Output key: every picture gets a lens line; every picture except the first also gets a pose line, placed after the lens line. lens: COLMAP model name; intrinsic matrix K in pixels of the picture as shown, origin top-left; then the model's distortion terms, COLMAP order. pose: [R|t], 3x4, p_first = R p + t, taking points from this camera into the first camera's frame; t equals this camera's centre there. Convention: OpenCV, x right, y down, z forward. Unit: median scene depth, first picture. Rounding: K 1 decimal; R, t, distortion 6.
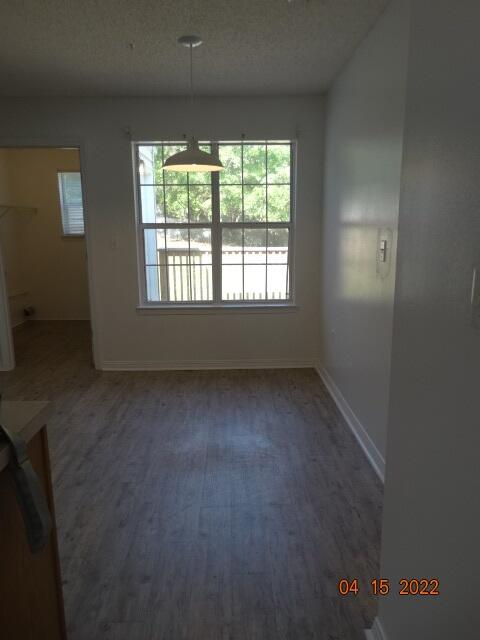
lens RADIAL K [[453.5, 0, 243.8], [0, 453.5, 316.8], [0, 0, 1]] dist [-0.003559, 0.016985]
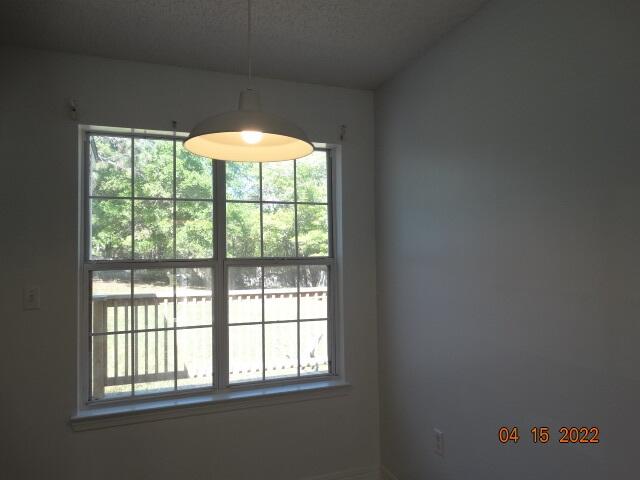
lens RADIAL K [[453.5, 0, 322.3], [0, 453.5, 241.3], [0, 0, 1]] dist [-0.003559, 0.016985]
pose [[0.940604, 0.003833, 0.339484, -0.139851], [0.078202, 0.970602, -0.227631, -0.076143], [-0.330376, 0.240659, 0.912653, 0.368704]]
